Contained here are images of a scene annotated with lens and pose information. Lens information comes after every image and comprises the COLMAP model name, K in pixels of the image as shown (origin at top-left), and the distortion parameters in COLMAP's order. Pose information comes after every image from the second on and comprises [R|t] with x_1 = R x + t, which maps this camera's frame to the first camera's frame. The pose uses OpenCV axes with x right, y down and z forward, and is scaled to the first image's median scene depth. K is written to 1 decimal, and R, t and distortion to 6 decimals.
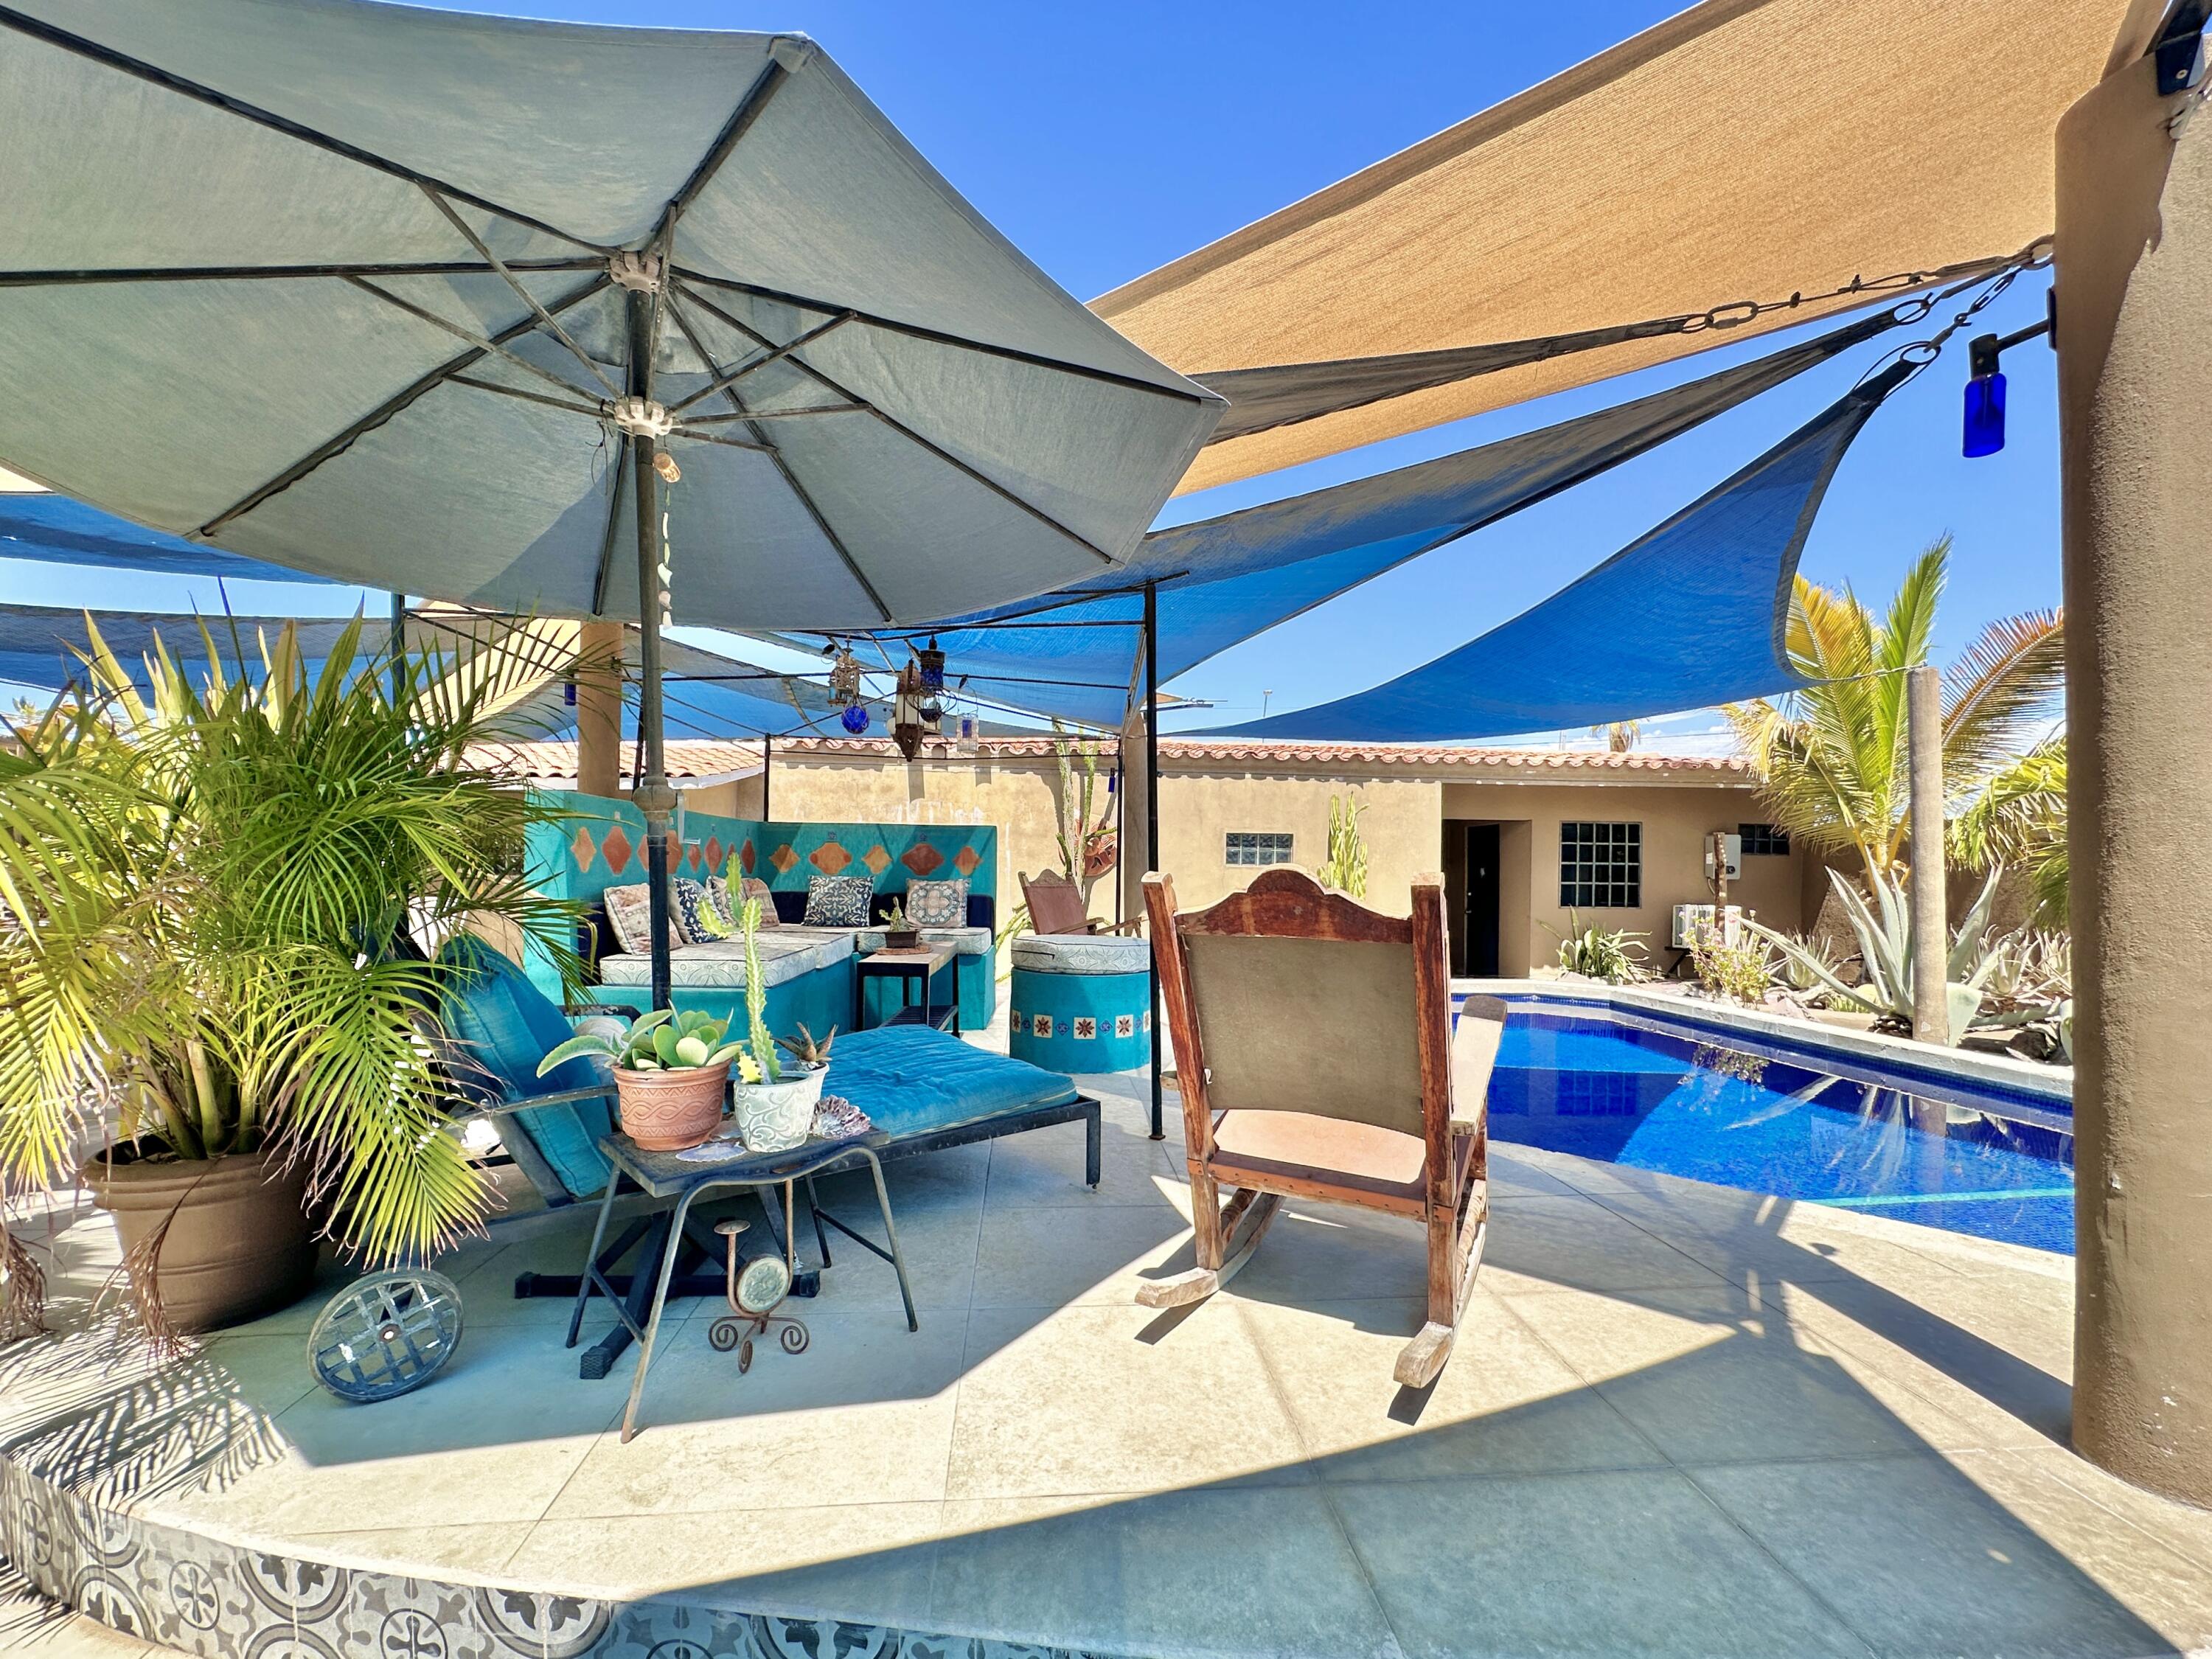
lens RADIAL K [[897.5, 0, 1106.9], [0, 897.5, 846.4], [0, 0, 1]] dist [-0.001646, -0.000662]
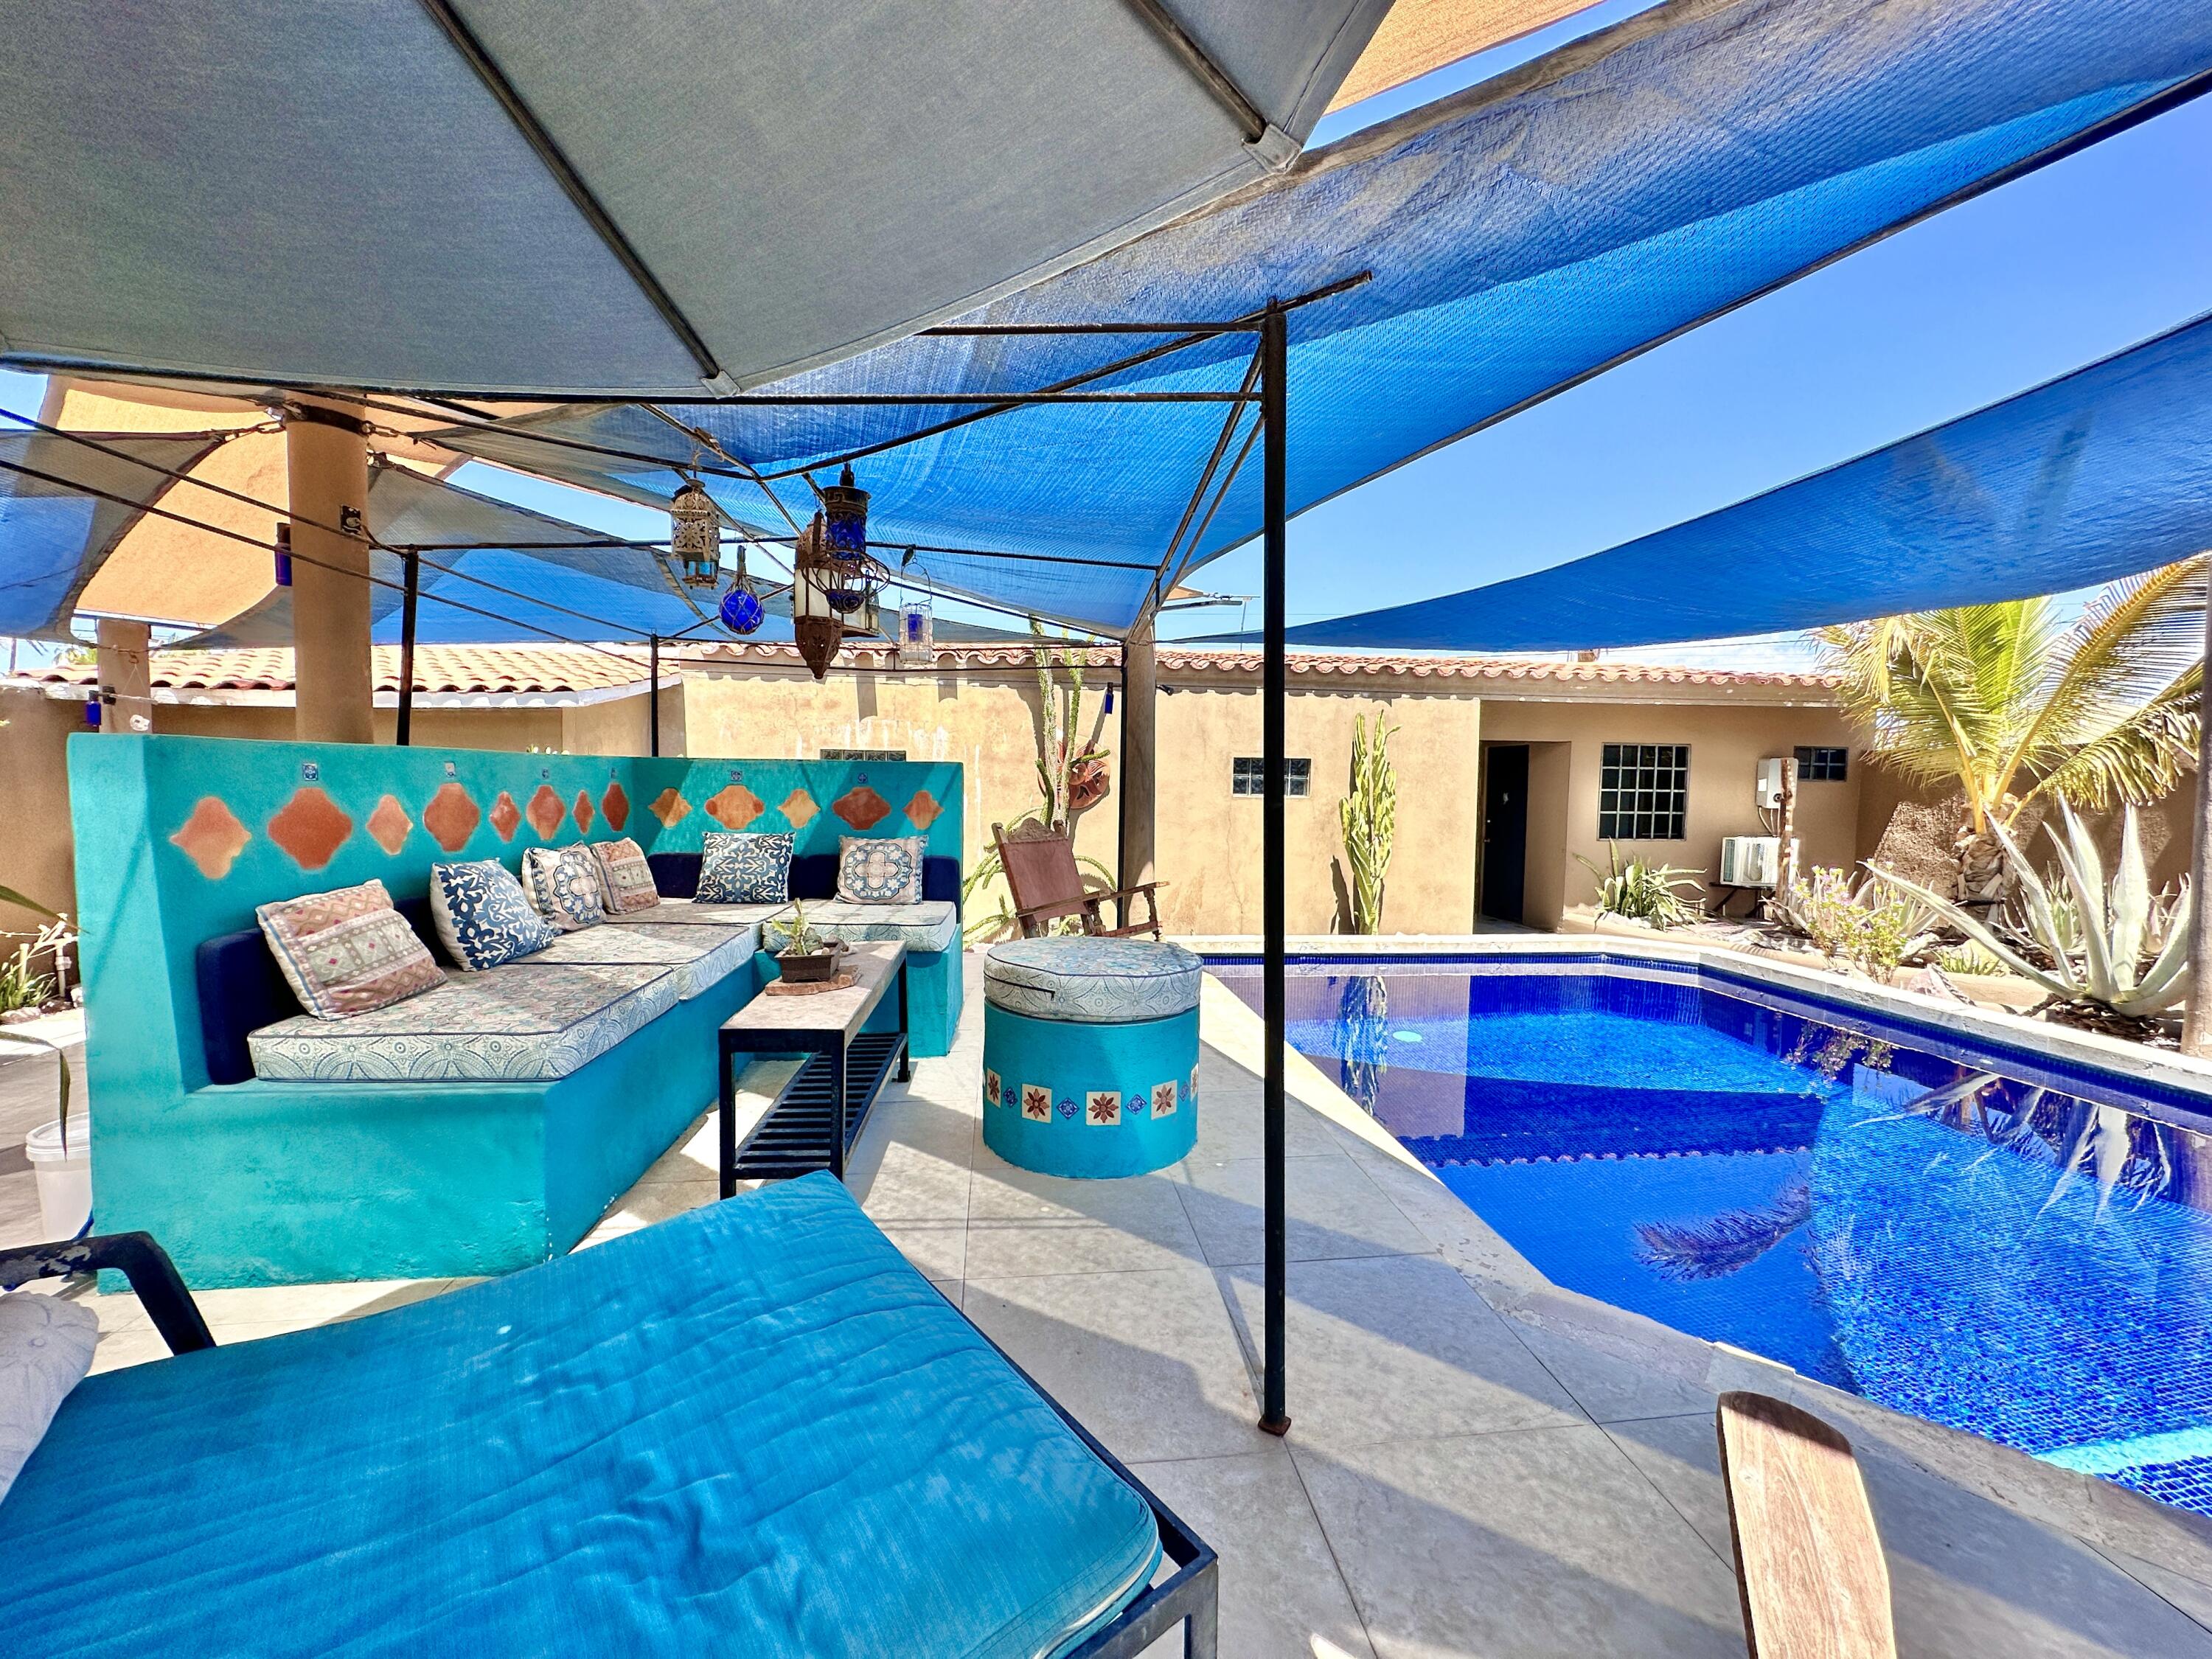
lens RADIAL K [[893.8, 0, 1109.1], [0, 893.8, 809.6], [0, 0, 1]] dist [-0.000439, -0.000173]
pose [[0.999344, 0.000203, 0.036220, -0.024474], [-0.002410, 0.998140, 0.060919, -0.025183], [-0.036140, -0.060966, 0.997485, 0.219972]]
